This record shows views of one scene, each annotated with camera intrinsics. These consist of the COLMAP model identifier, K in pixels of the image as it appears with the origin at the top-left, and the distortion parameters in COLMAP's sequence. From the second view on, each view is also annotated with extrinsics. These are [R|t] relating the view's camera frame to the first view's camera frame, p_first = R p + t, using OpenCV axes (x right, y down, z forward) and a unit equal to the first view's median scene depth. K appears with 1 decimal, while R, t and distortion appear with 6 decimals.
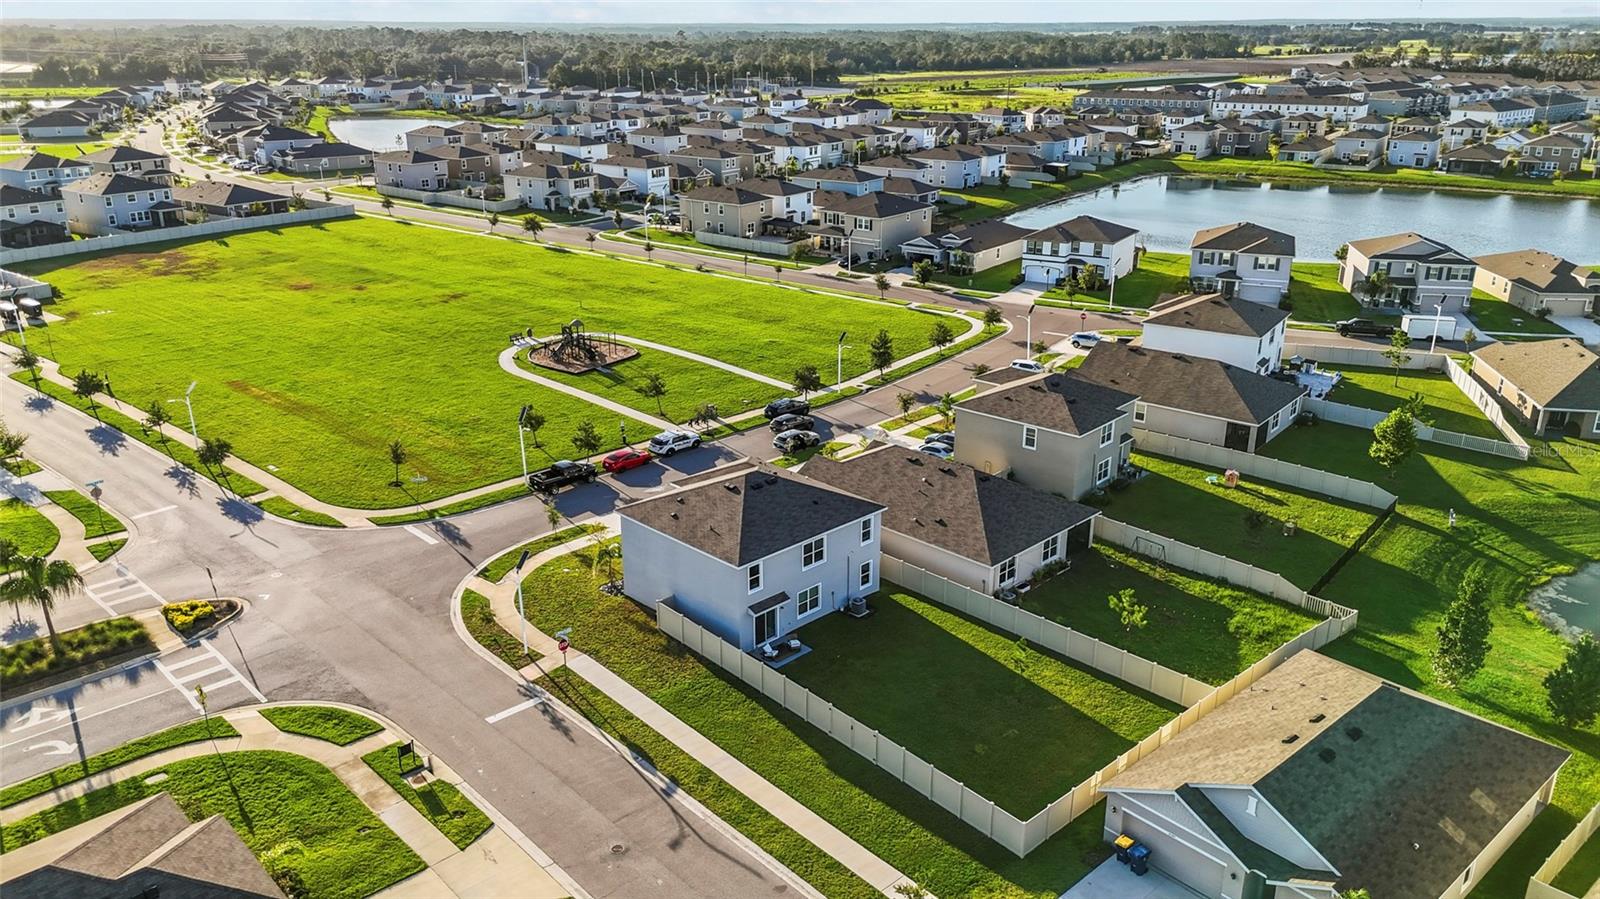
lens RADIAL K [[1187.9, 0, 800.0], [0, 1187.9, 449.5], [0, 0, 1]] dist [-0.002745, -0.002606]
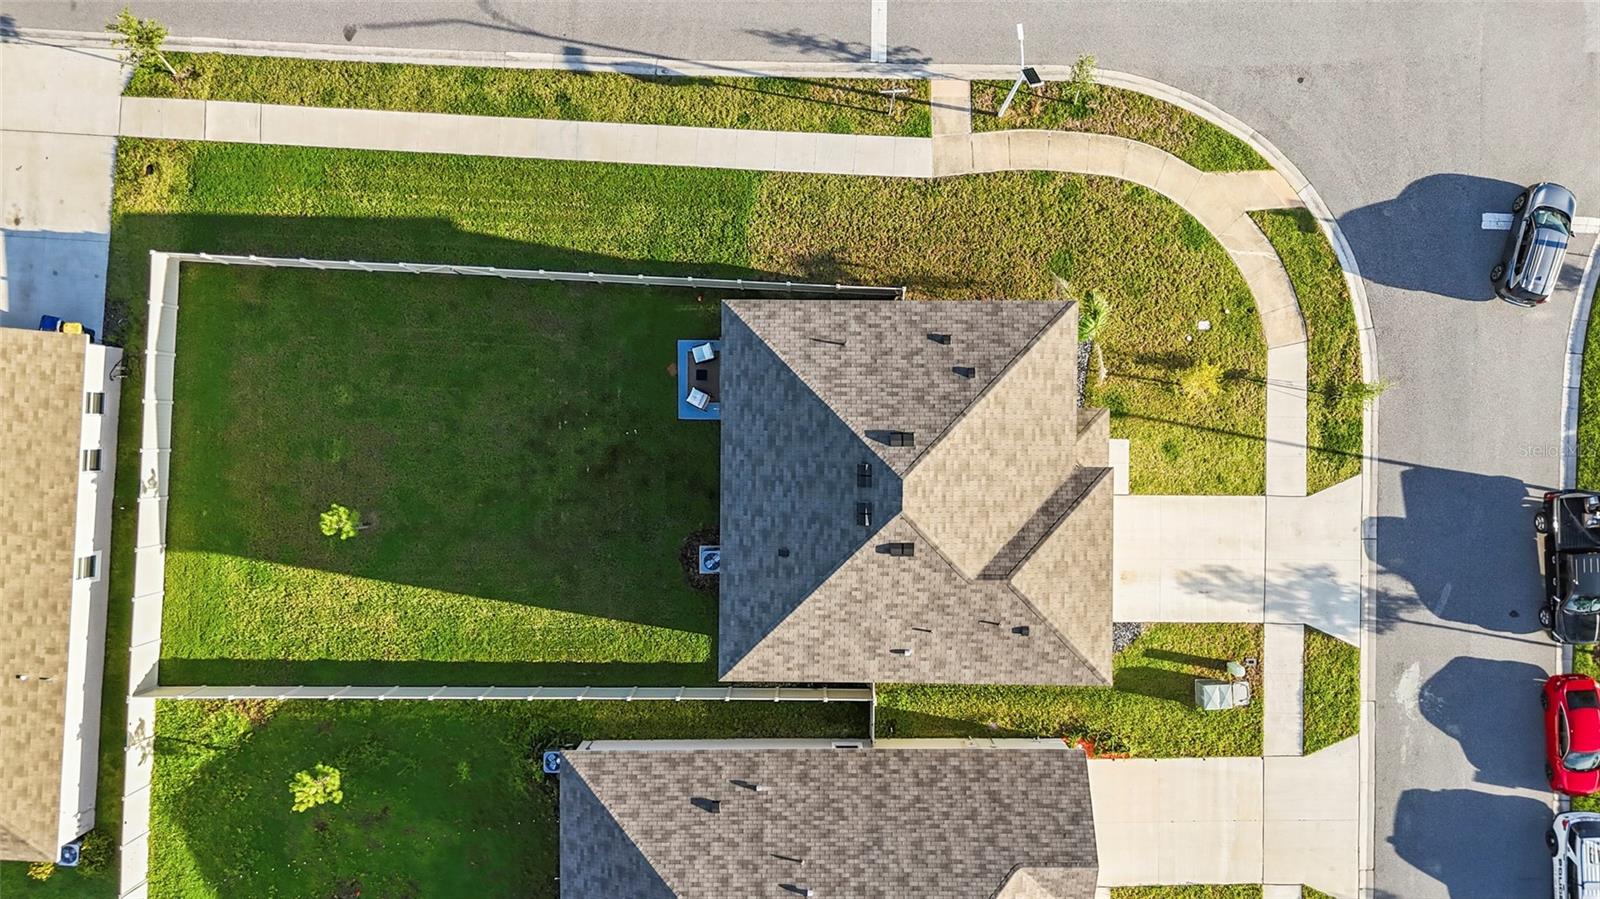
lens RADIAL K [[1187.9, 0, 800.0], [0, 1187.9, 449.5], [0, 0, 1]] dist [-0.002745, -0.002606]
pose [[-0.704982, 0.708771, 0.025383, -0.042855], [-0.209017, -0.241833, 0.947538, -0.488814], [0.677726, 0.662692, 0.318633, 0.883777]]
